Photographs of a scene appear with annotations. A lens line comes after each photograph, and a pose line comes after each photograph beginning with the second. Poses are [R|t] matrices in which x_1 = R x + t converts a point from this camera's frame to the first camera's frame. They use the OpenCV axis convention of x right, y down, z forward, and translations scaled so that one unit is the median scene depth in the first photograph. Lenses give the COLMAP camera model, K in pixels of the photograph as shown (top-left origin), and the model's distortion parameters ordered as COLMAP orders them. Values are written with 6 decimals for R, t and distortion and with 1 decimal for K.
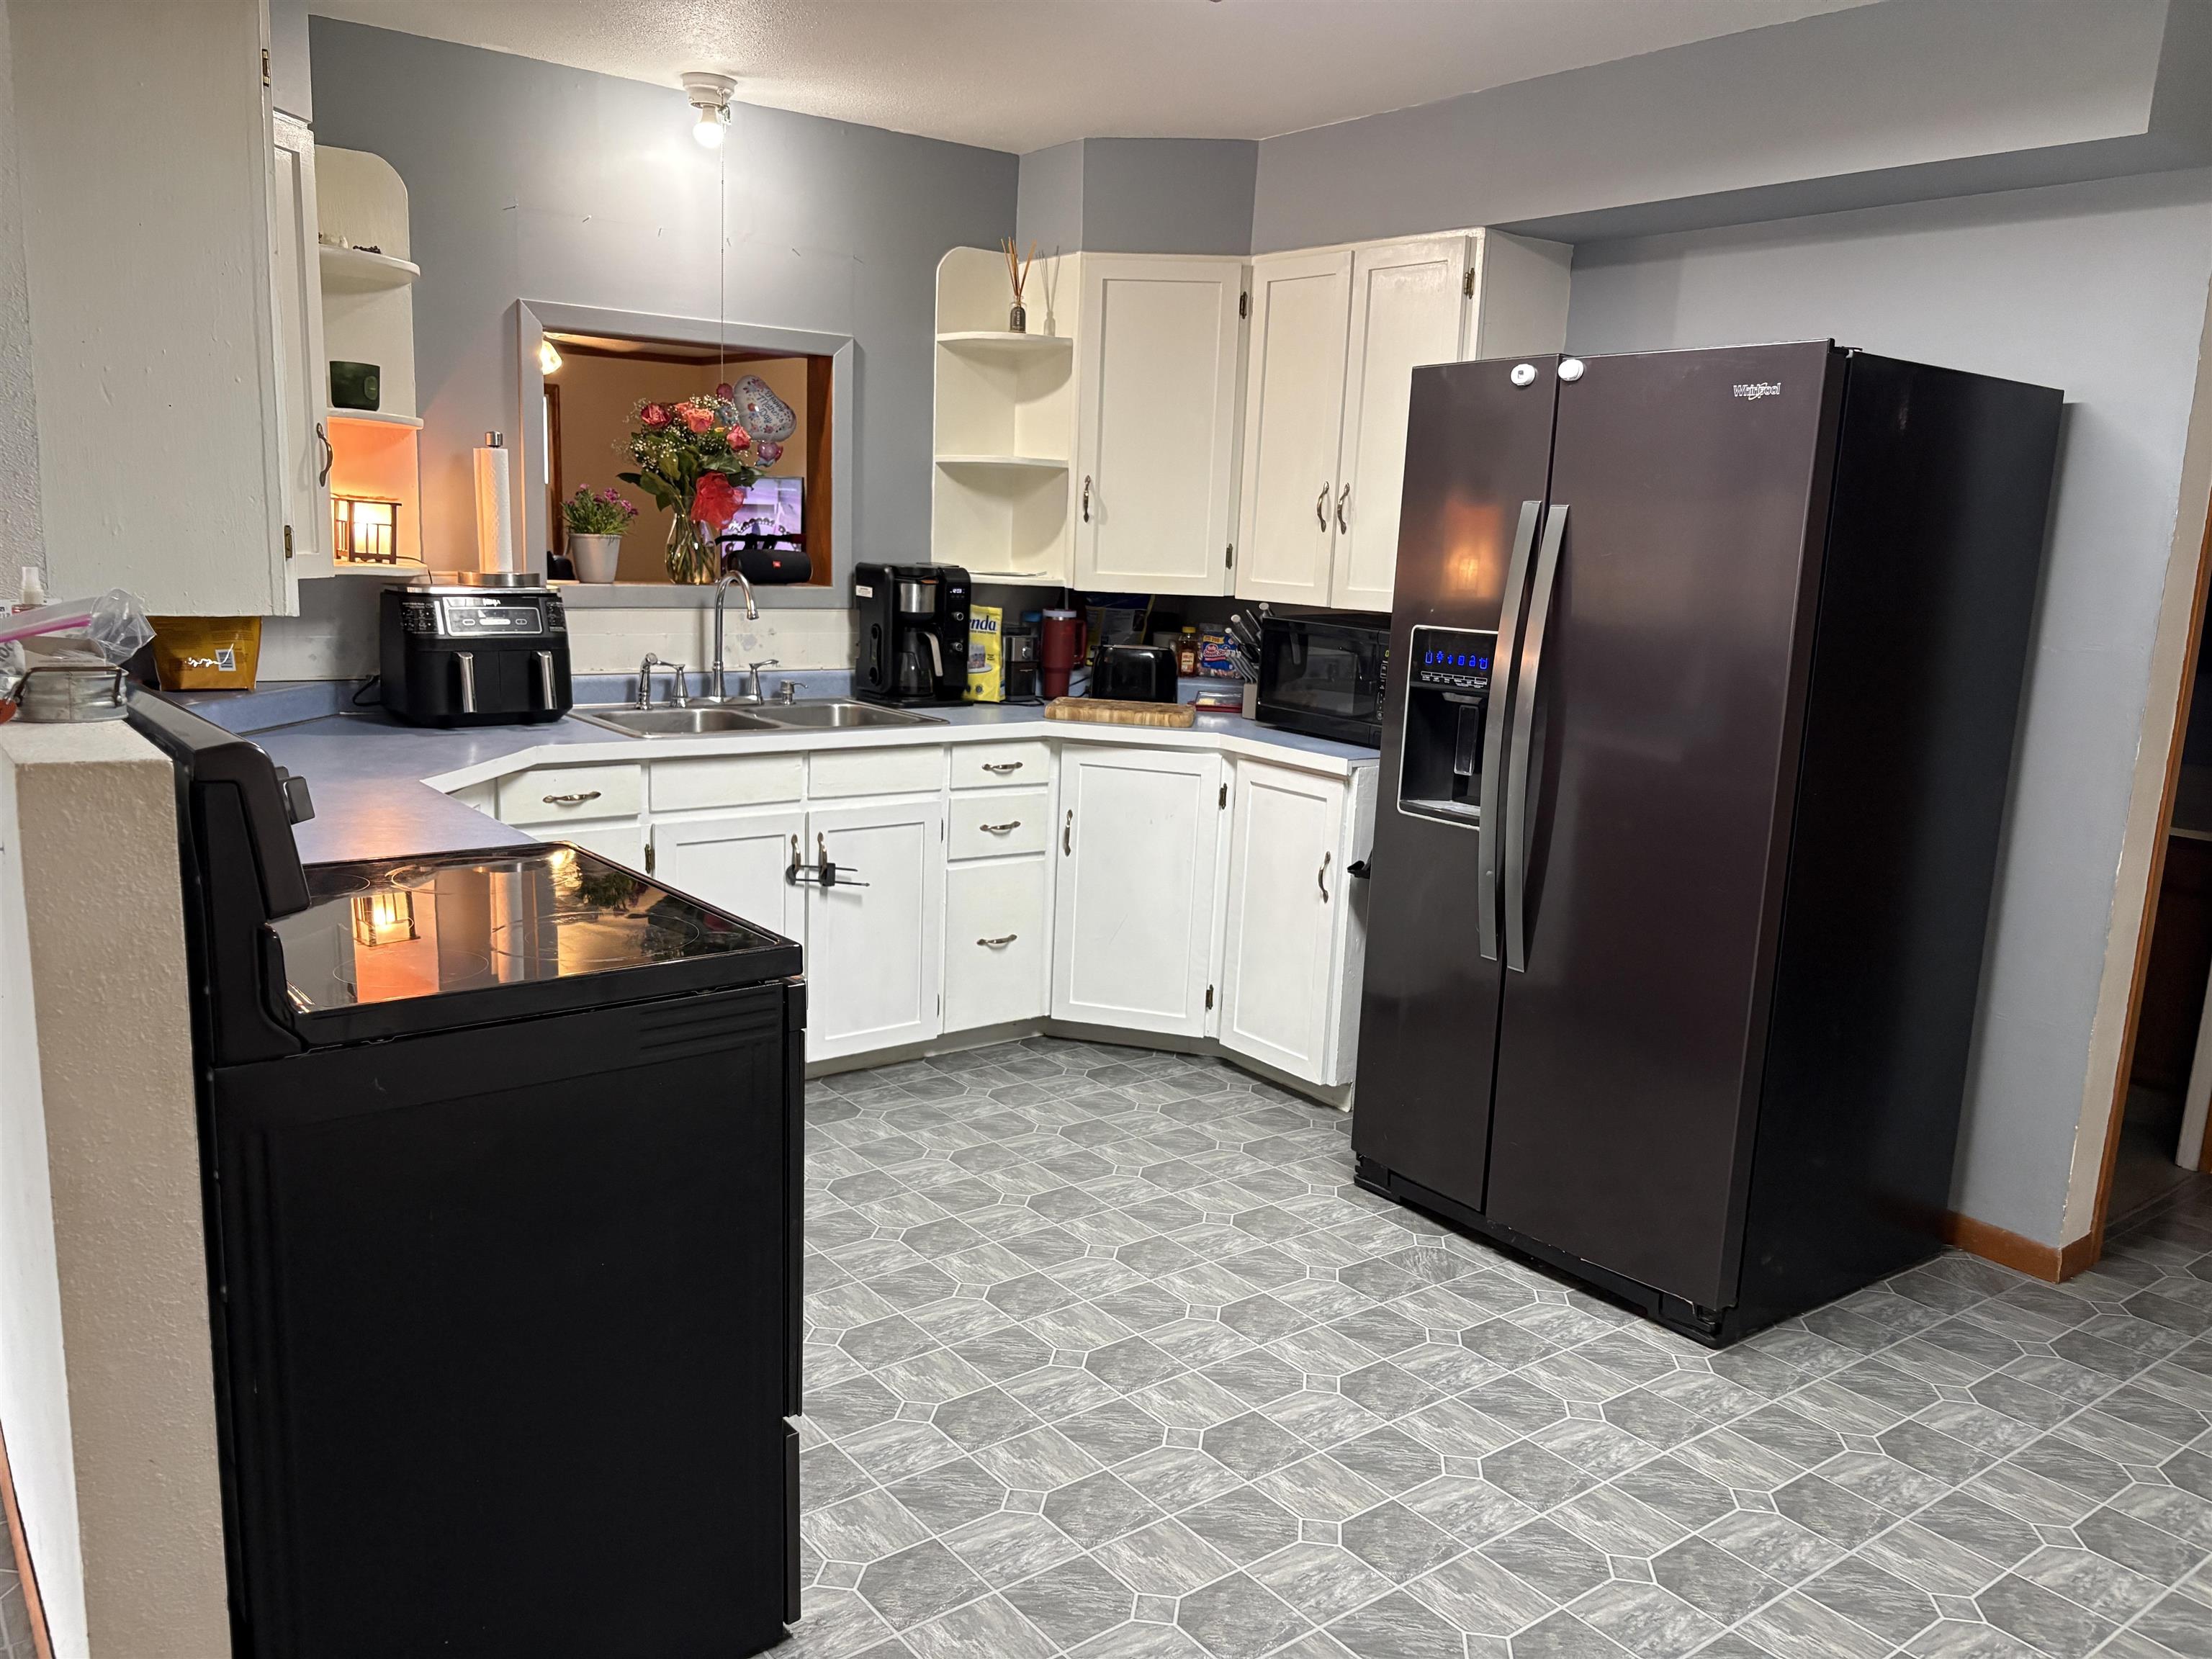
lens RADIAL K [[1671.5, 0, 1083.5], [0, 1671.5, 831.8], [0, 0, 1]] dist [0.031939, -0.026569]
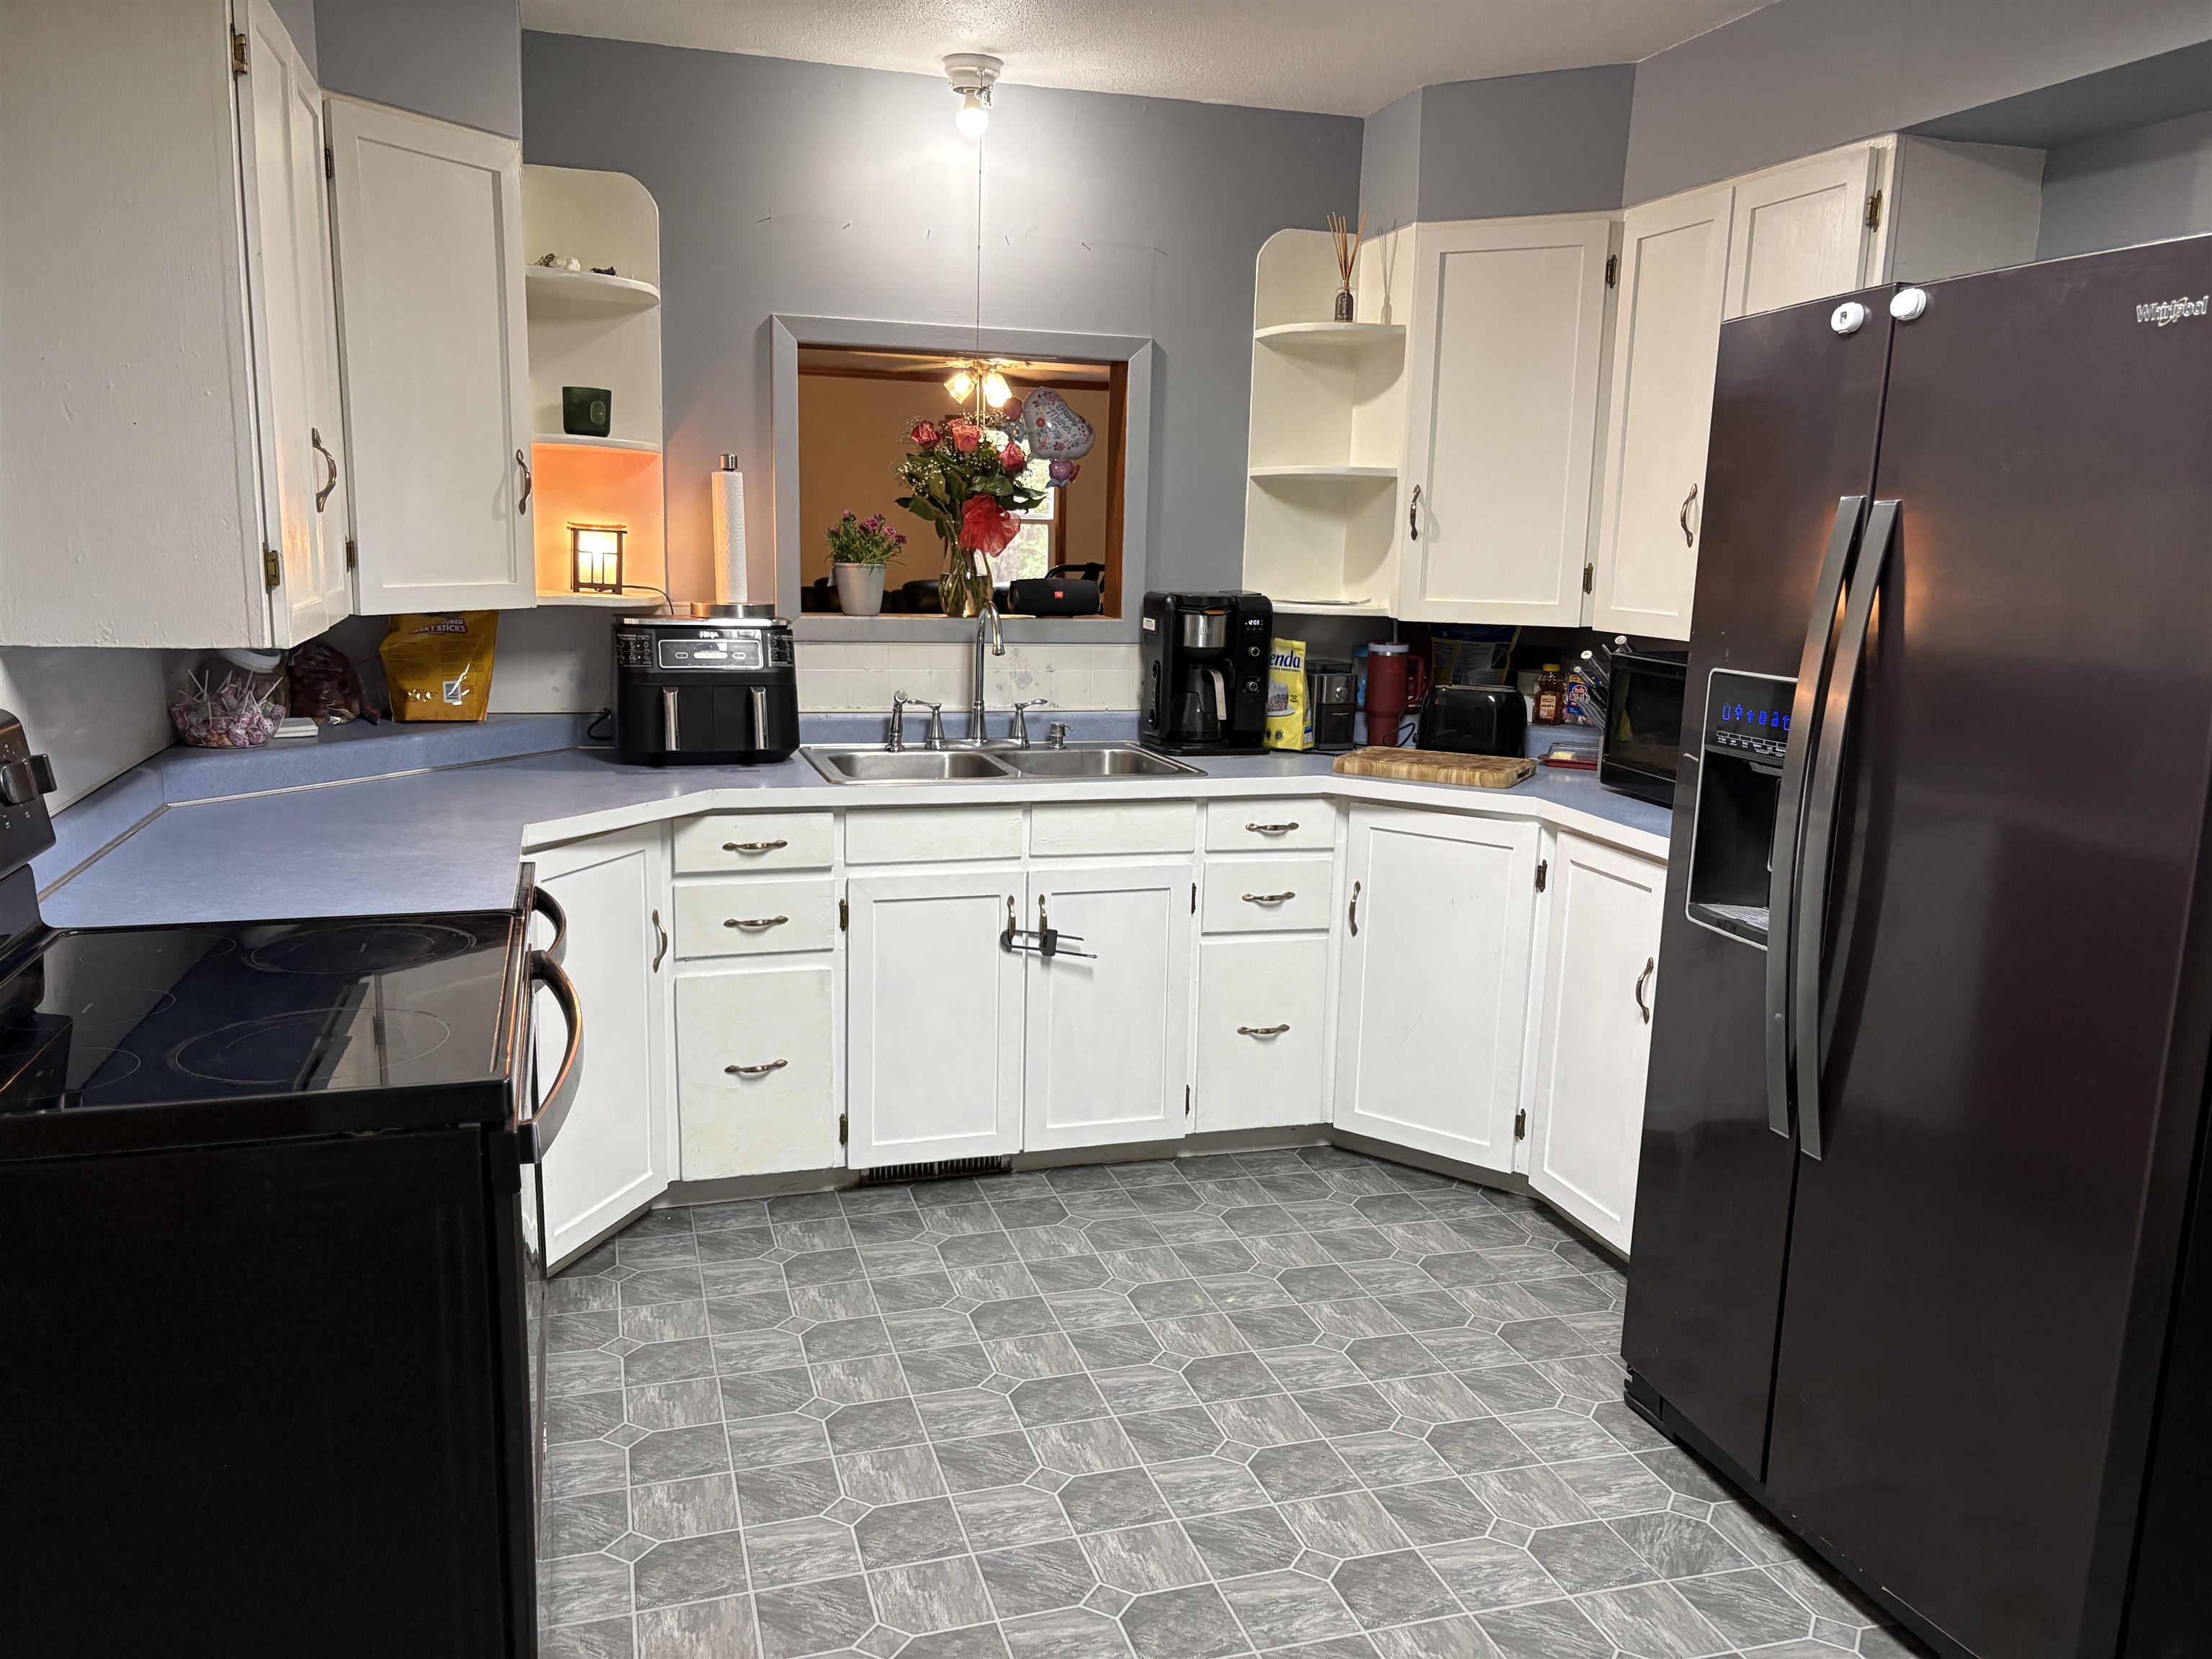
lens RADIAL K [[1671.5, 0, 1099.1], [0, 1671.5, 830.9], [0, 0, 1]] dist [0.031939, -0.026569]
pose [[0.937944, 0.043346, -0.344067, 0.172256], [-0.050052, 0.998690, -0.010626, -0.025497], [0.343156, 0.027188, 0.938885, 0.181052]]
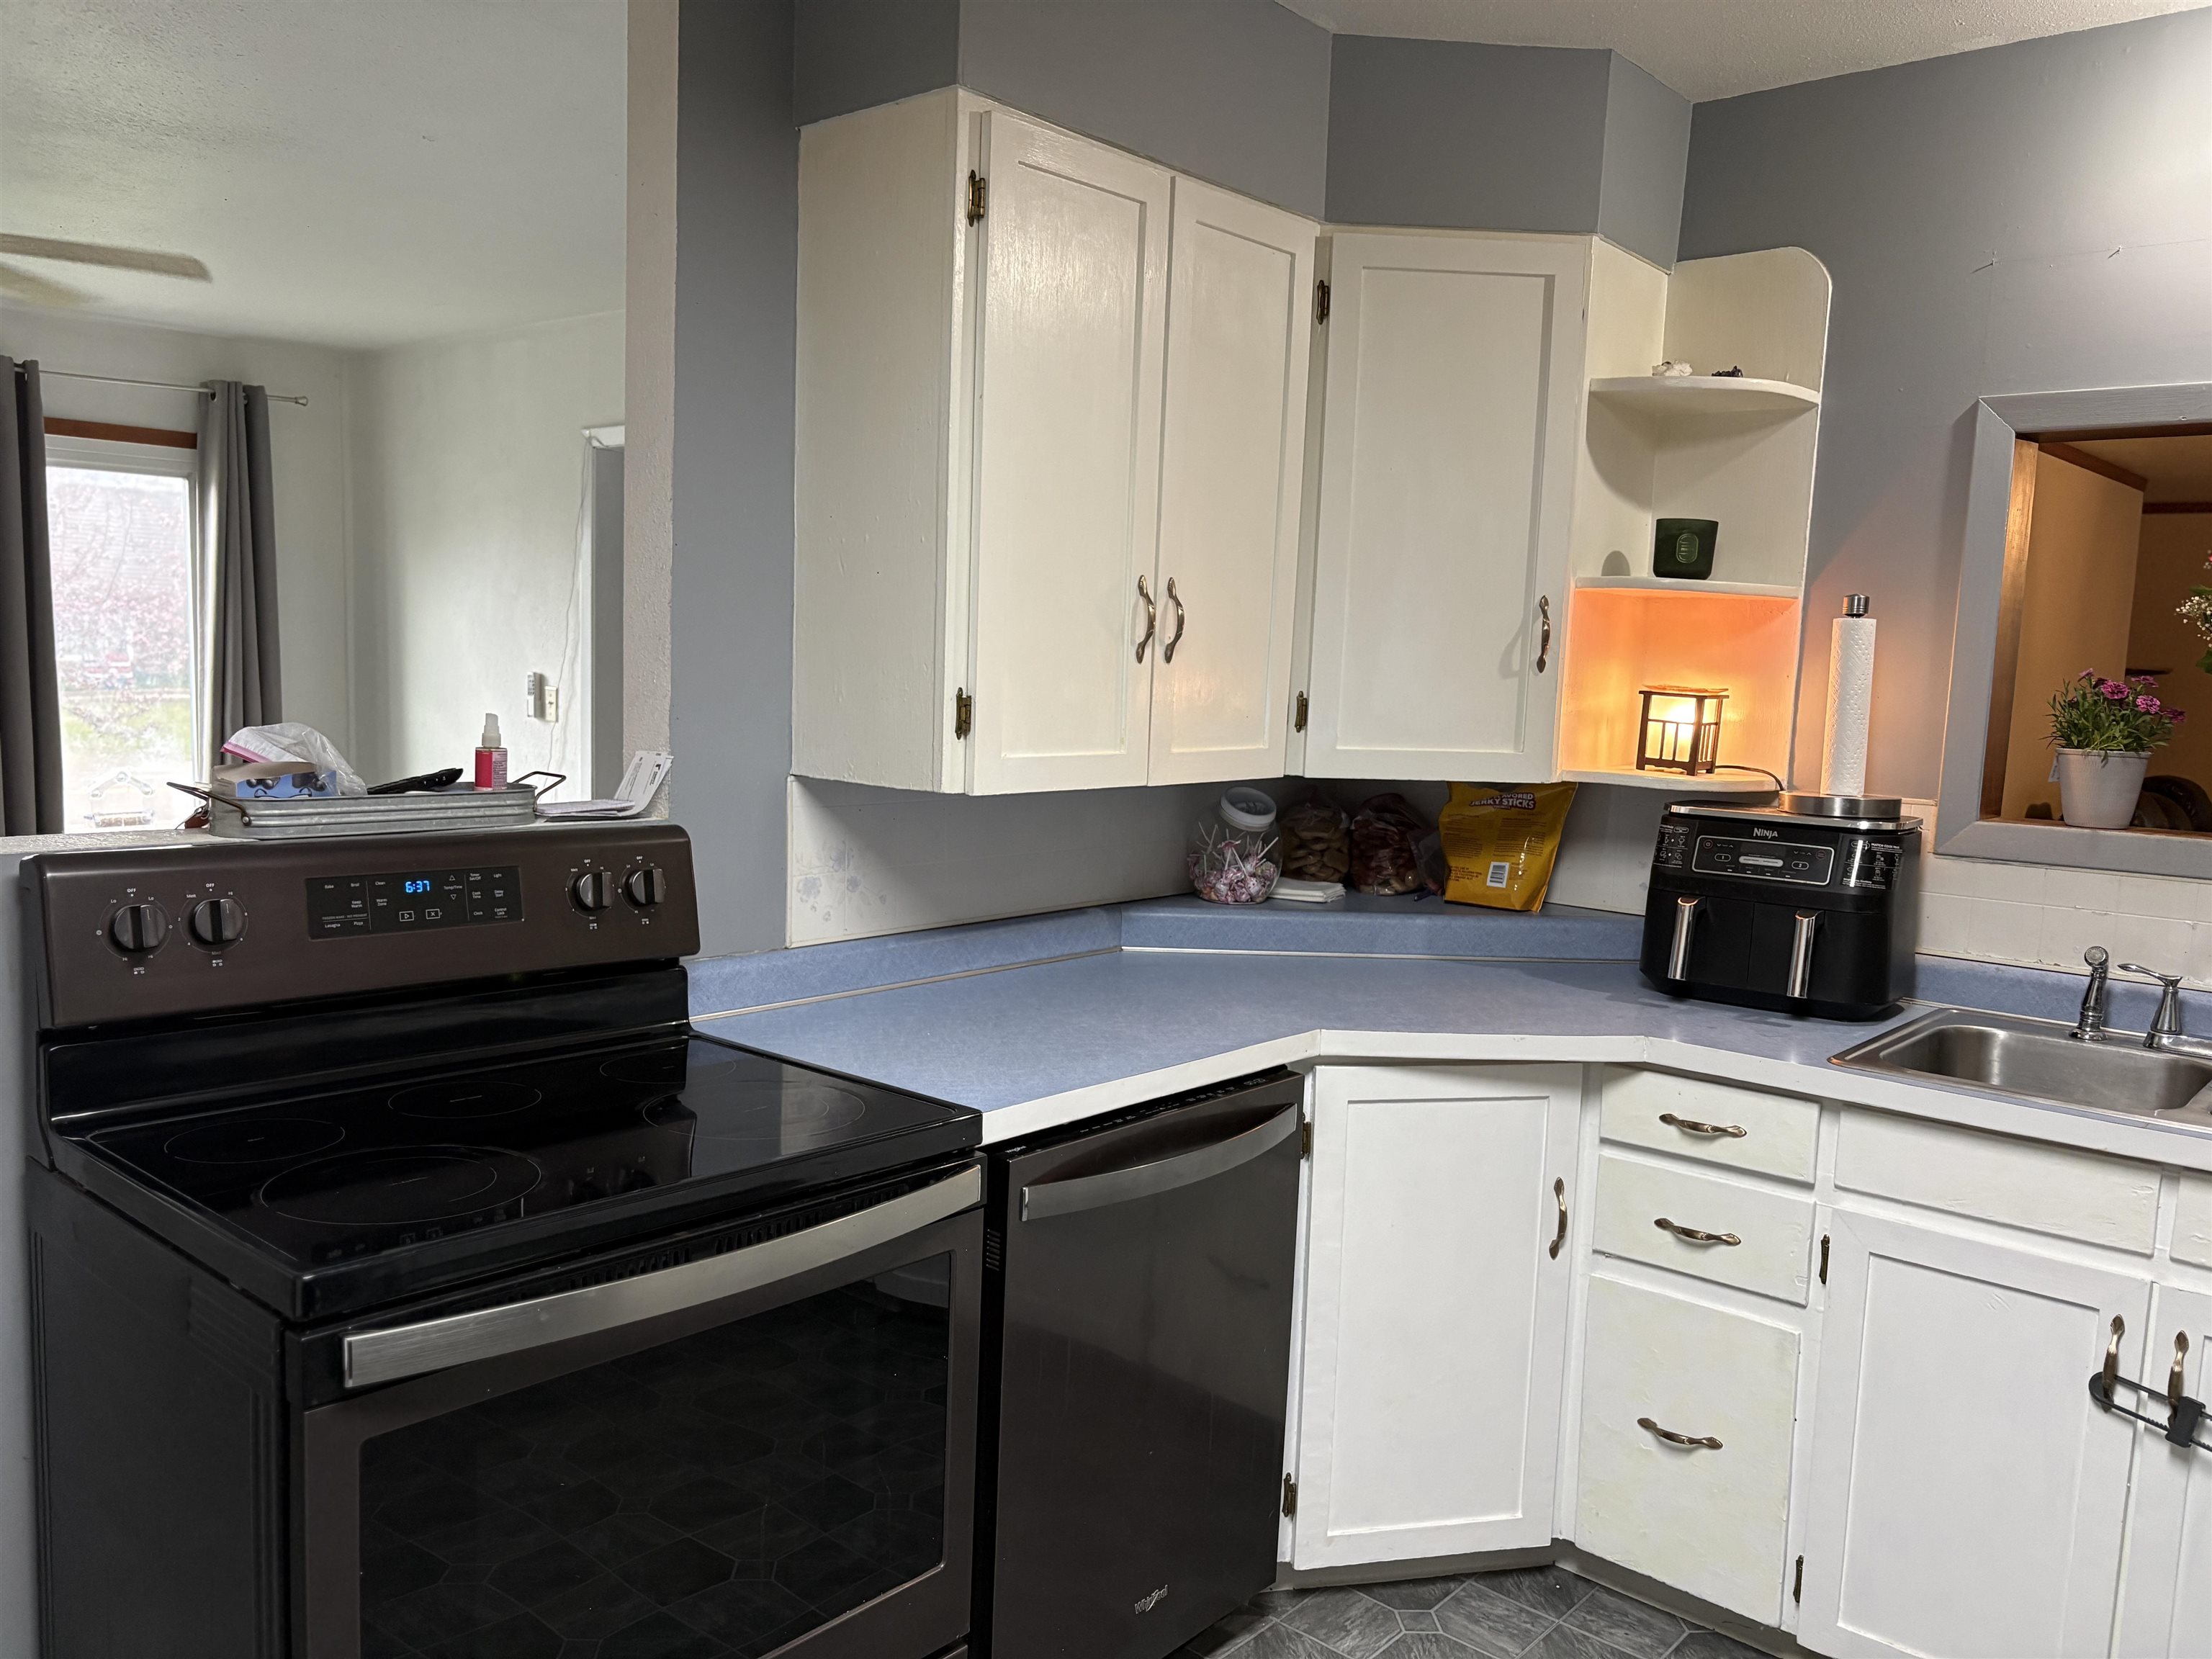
lens RADIAL K [[1671.5, 0, 1115.8], [0, 1671.5, 837.8], [0, 0, 1]] dist [0.031939, -0.026569]
pose [[0.193160, 0.069856, -0.978677, 0.263797], [-0.208453, 0.977613, 0.028638, -0.092363], [0.958768, 0.198477, 0.203397, 0.561228]]
